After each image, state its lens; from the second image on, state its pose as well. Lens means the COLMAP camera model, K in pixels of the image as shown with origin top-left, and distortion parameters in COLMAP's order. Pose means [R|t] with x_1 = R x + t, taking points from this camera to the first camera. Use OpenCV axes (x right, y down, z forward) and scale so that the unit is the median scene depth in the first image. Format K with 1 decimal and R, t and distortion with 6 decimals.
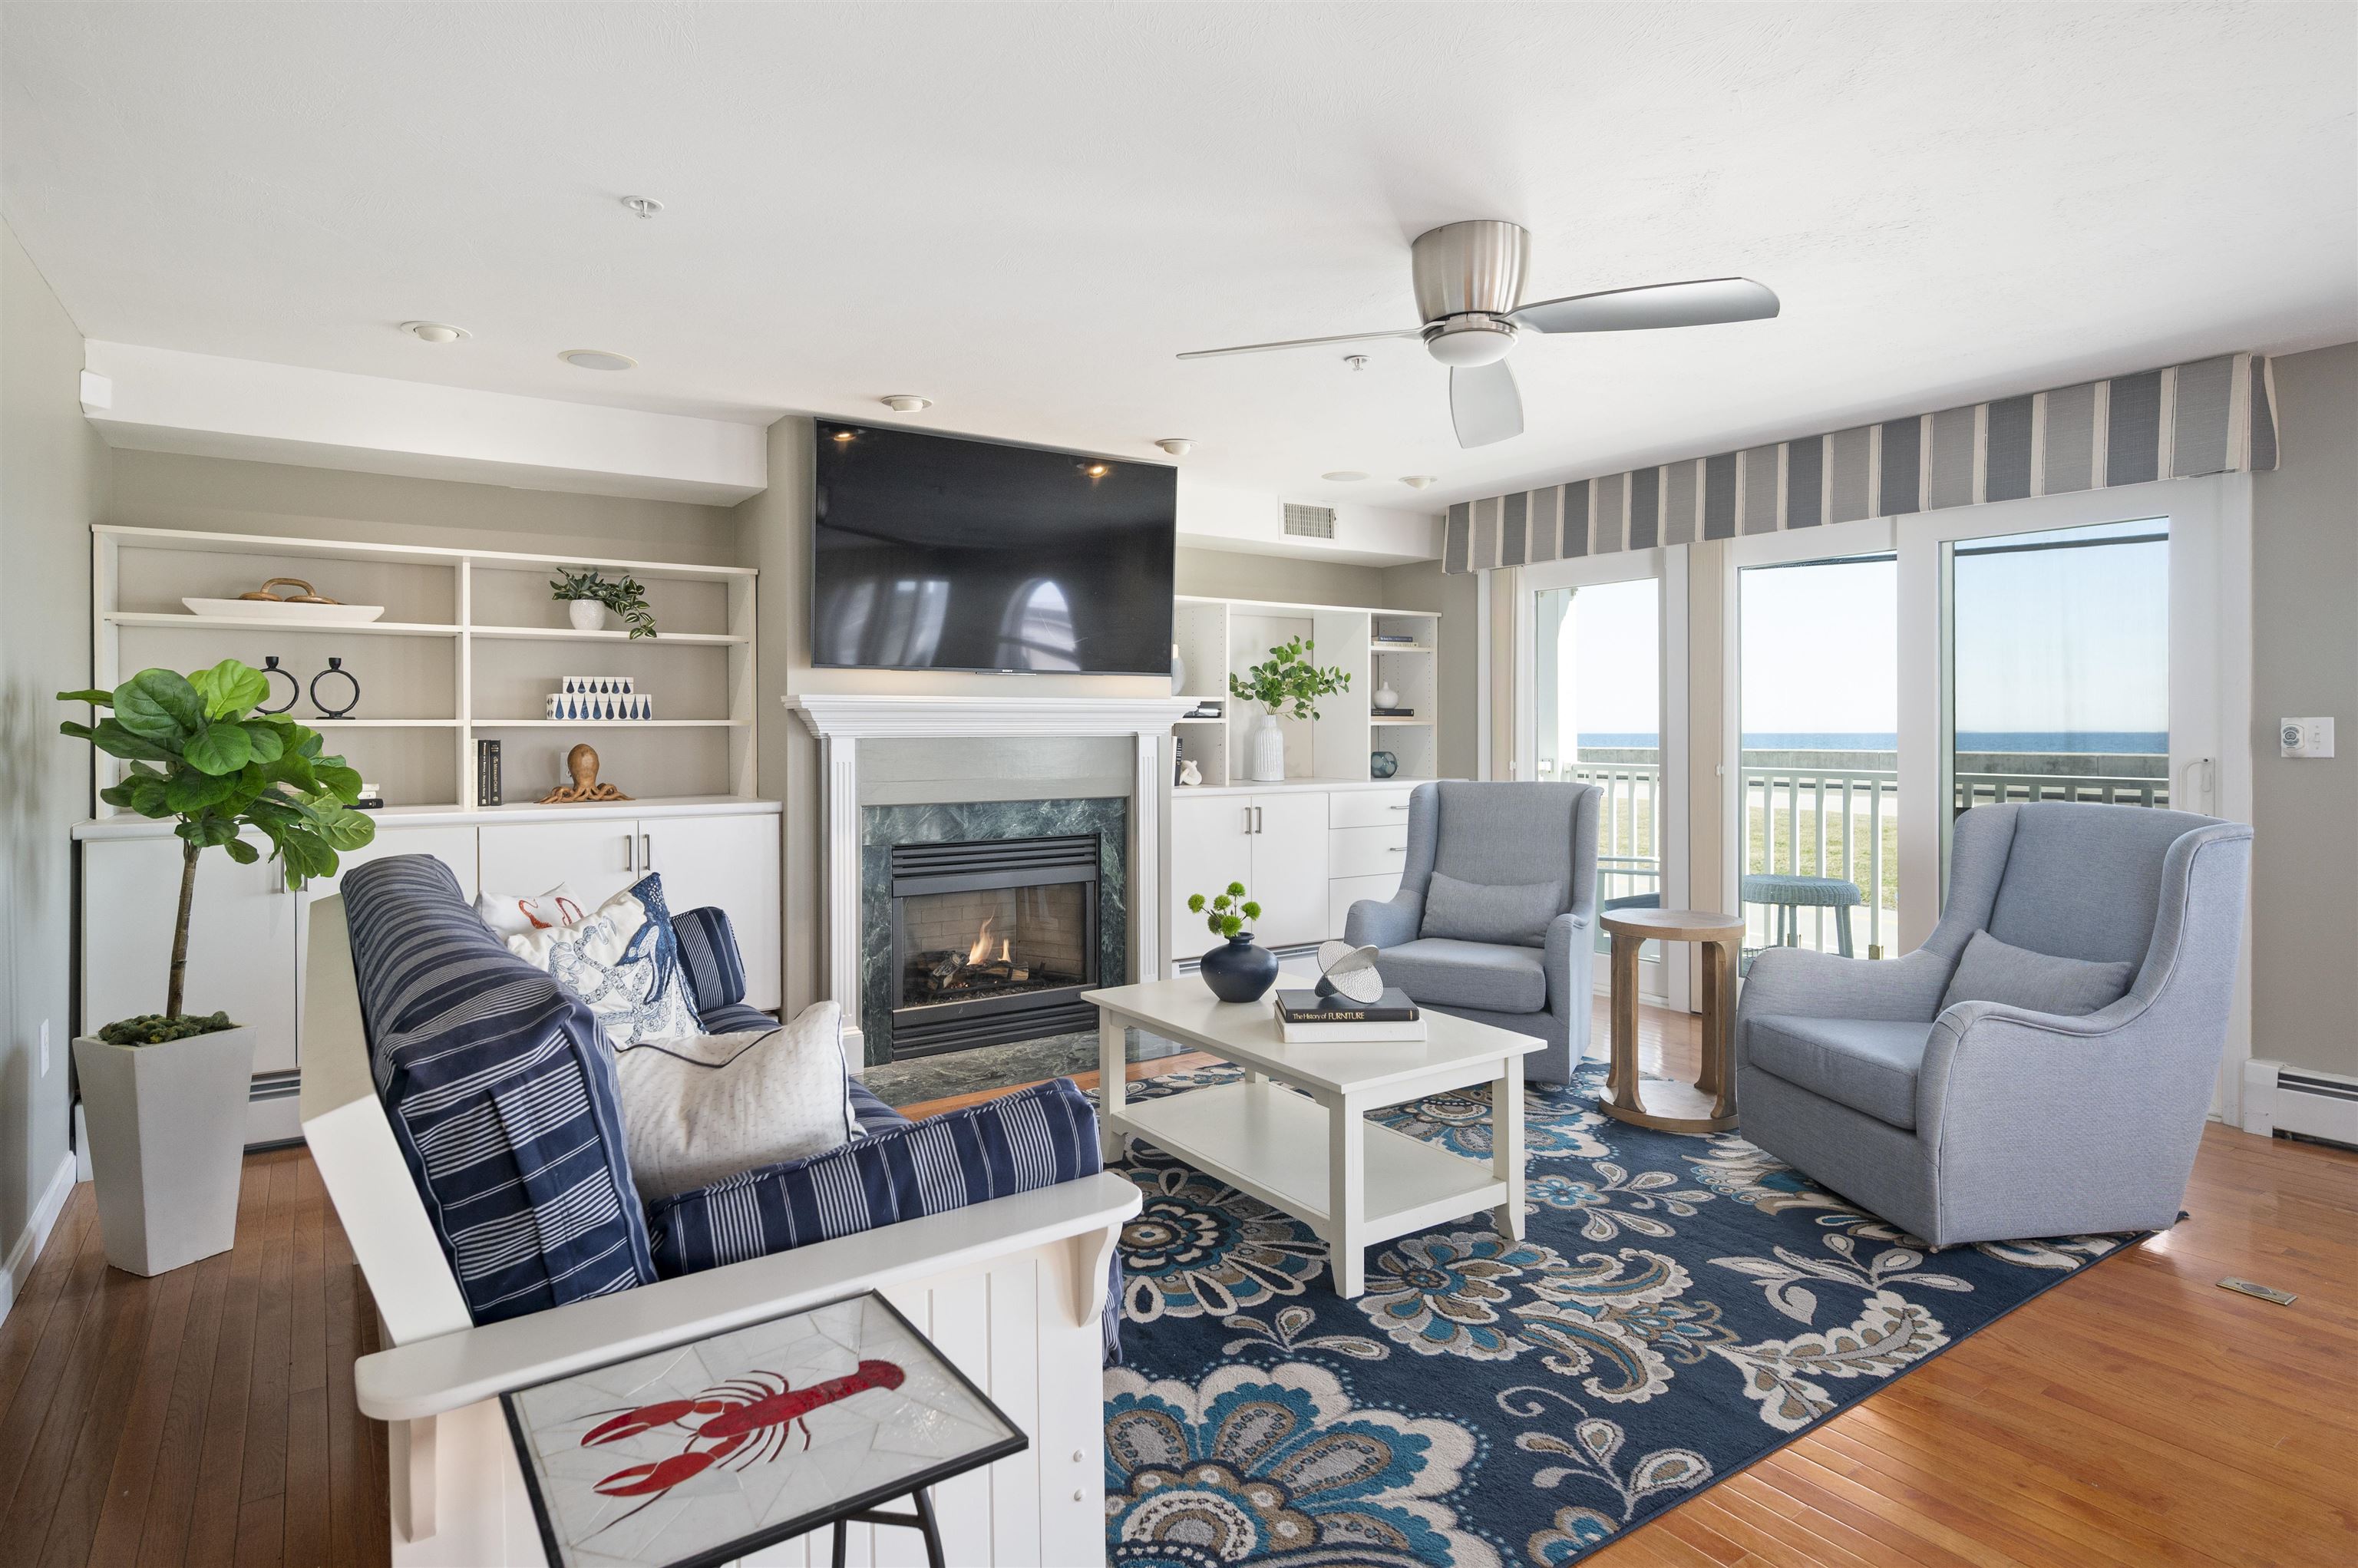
lens RADIAL K [[1264.9, 0, 1187.4], [0, 1264.9, 737.7], [0, 0, 1]] dist [-0.001101, -0.000598]
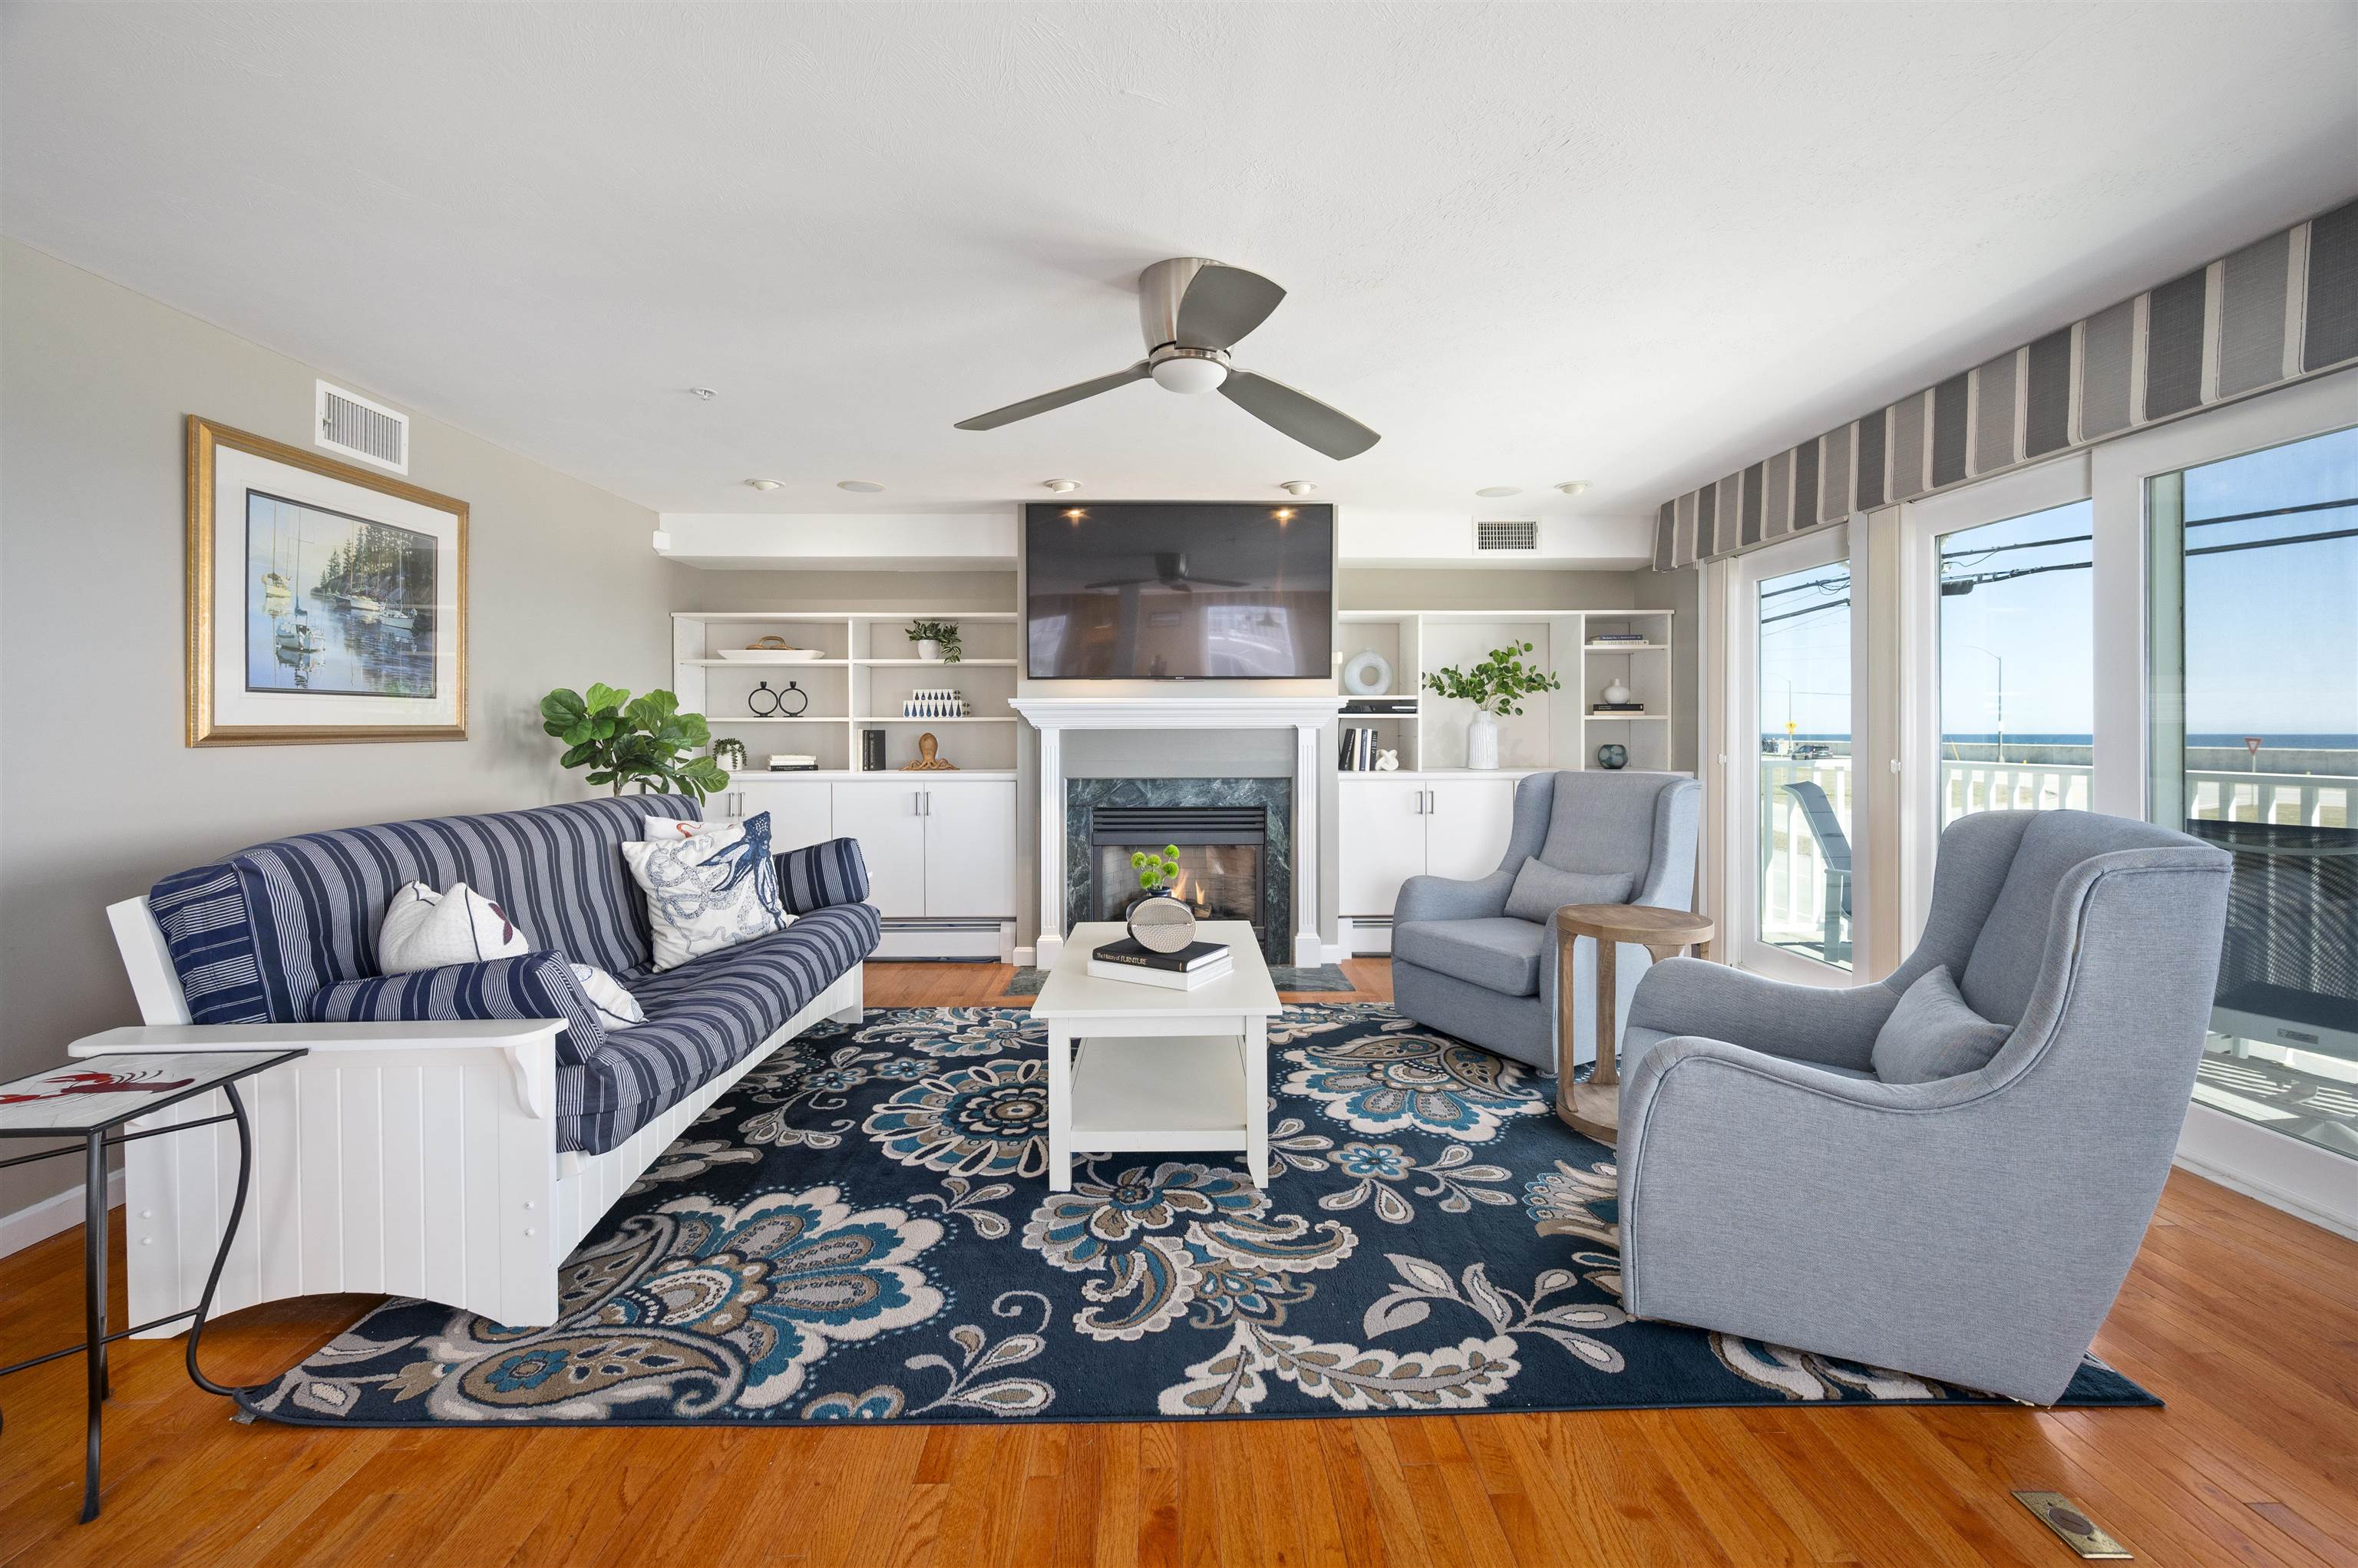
lens RADIAL K [[973.9, 0, 1185.4], [0, 973.9, 732.9], [0, 0, 1]] dist [-0.002119, -0.000722]
pose [[0.836093, 0.002229, -0.548583, 0.635681], [-0.004179, 0.999989, -0.002306, 0.009272], [0.548572, 0.004221, 0.836093, 0.254209]]
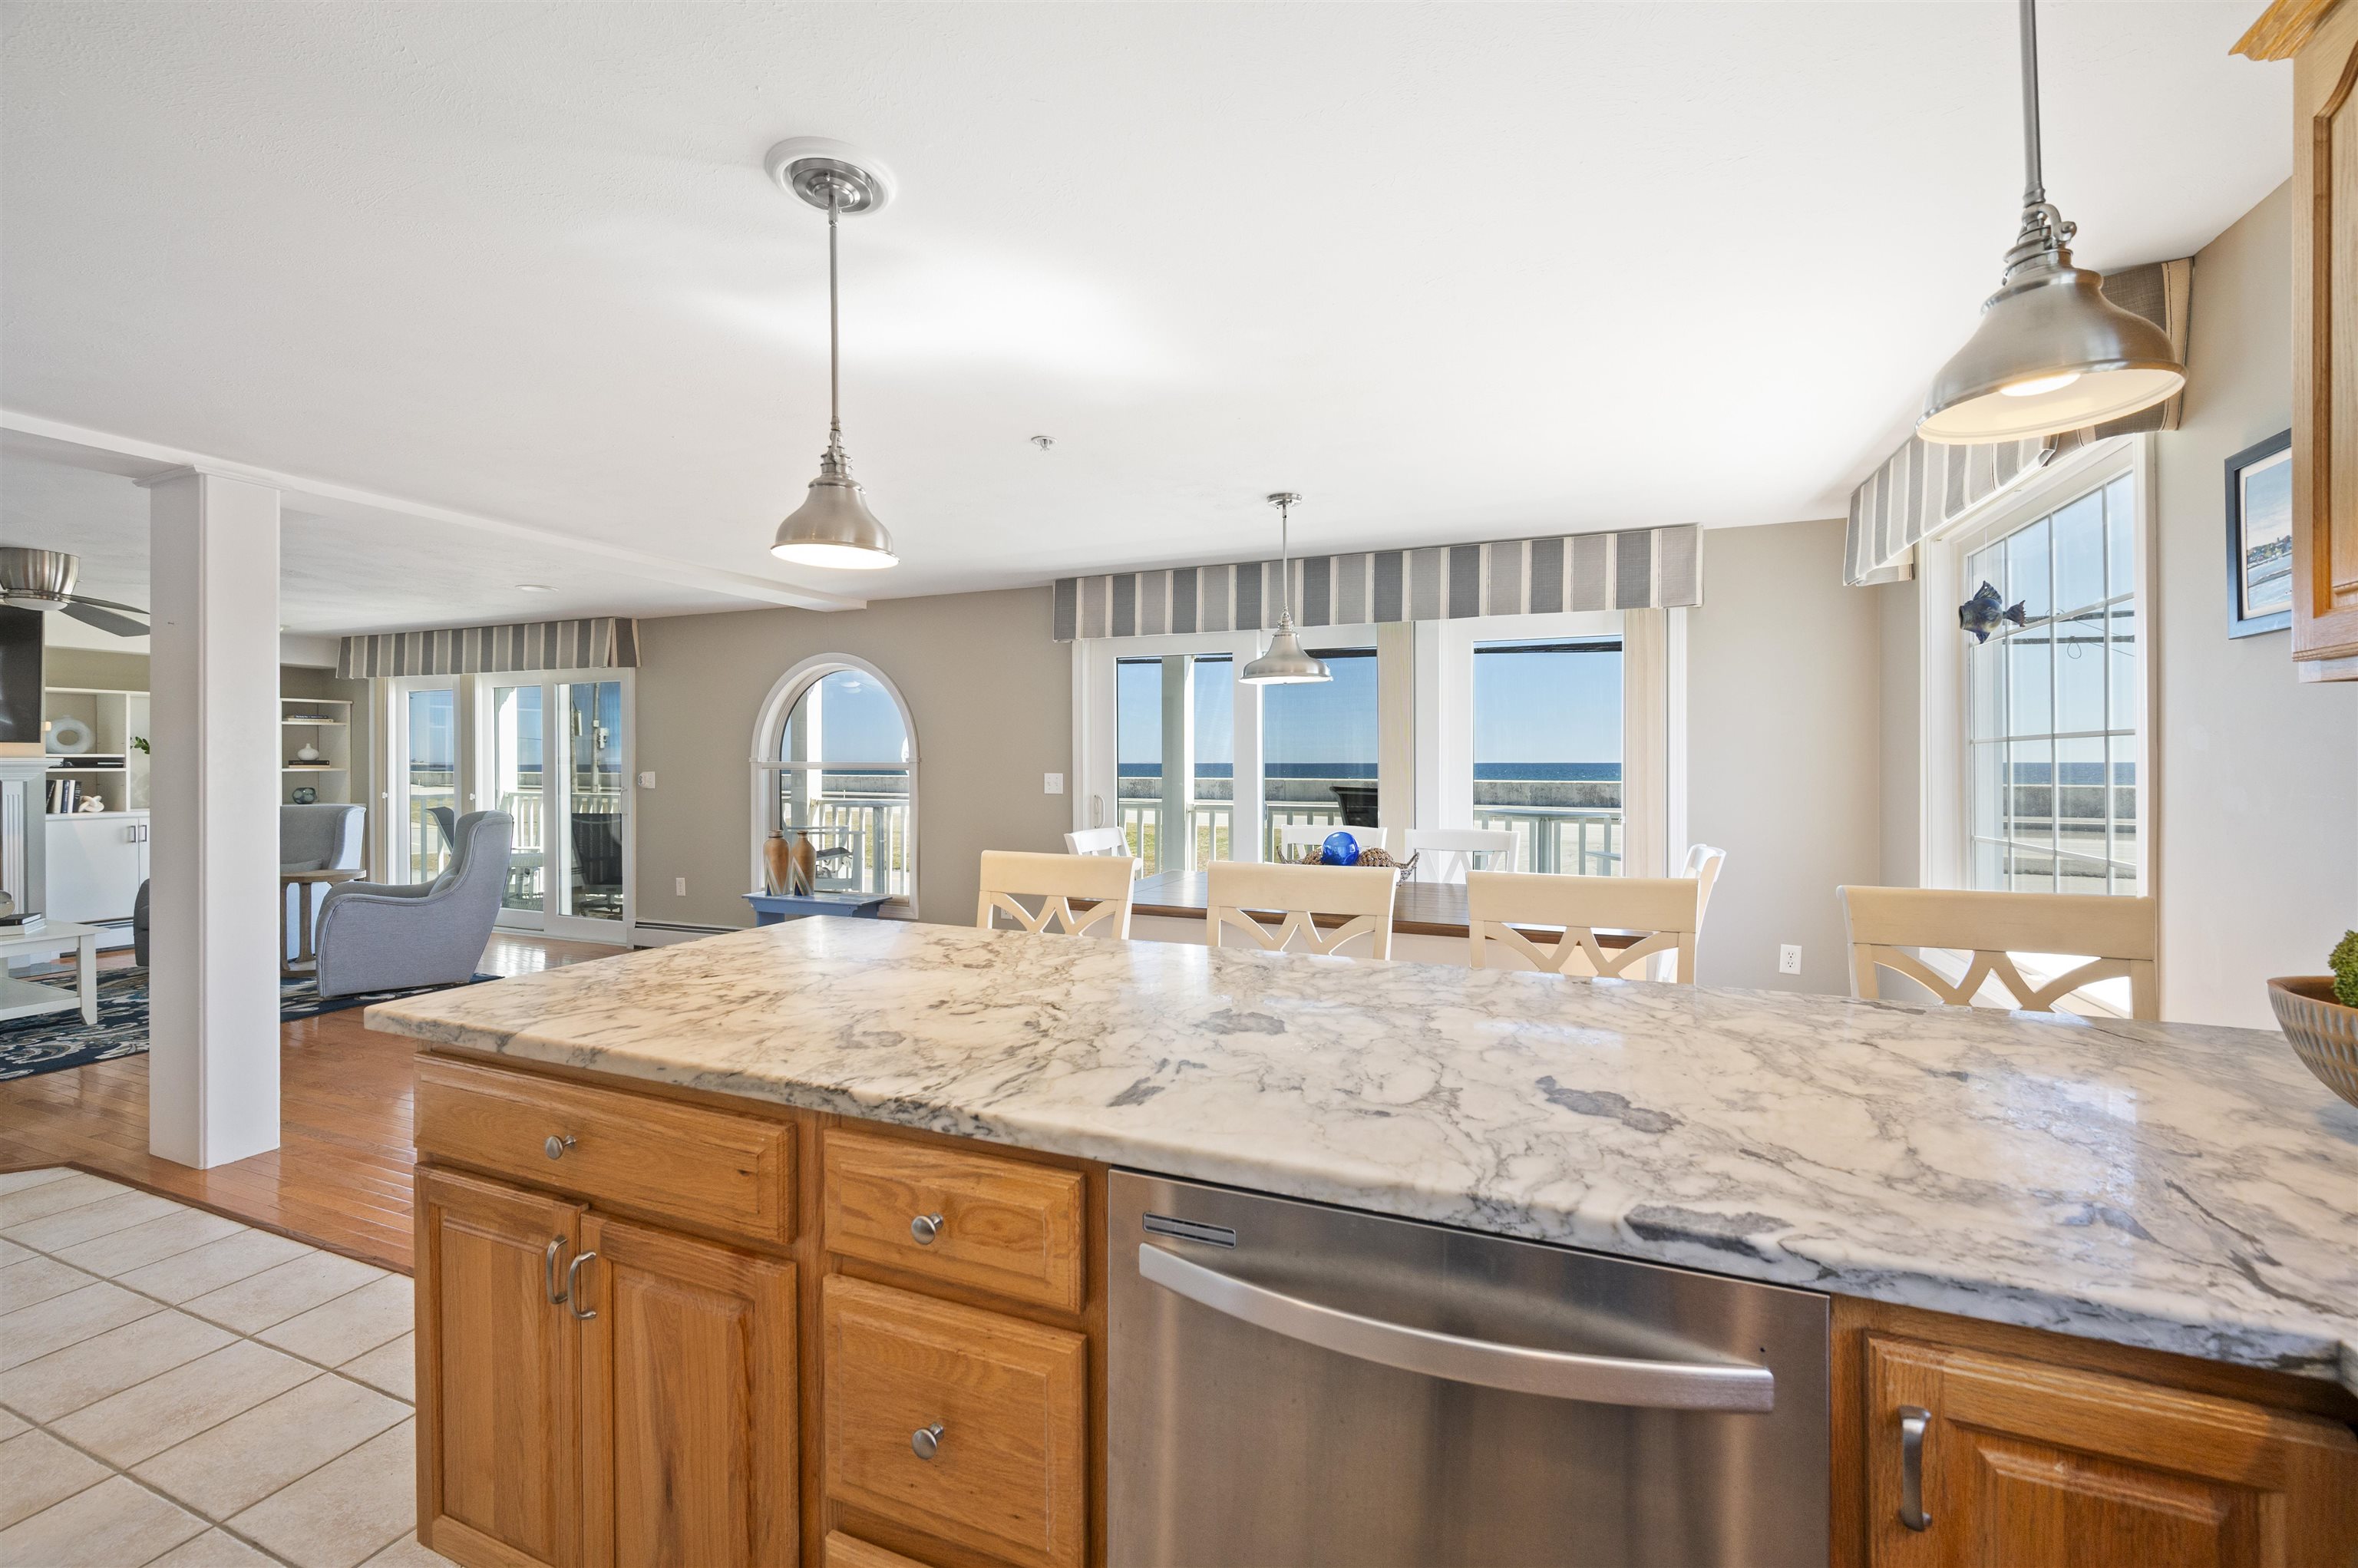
lens RADIAL K [[973.9, 0, 1183.2], [0, 973.9, 763.4], [0, 0, 1]] dist [-0.002119, -0.000722]
pose [[0.837024, 0.000615, 0.547166, 0.858213], [0.001532, 0.999993, -0.003468, -0.027572], [-0.547164, 0.003741, 0.837017, -1.287561]]
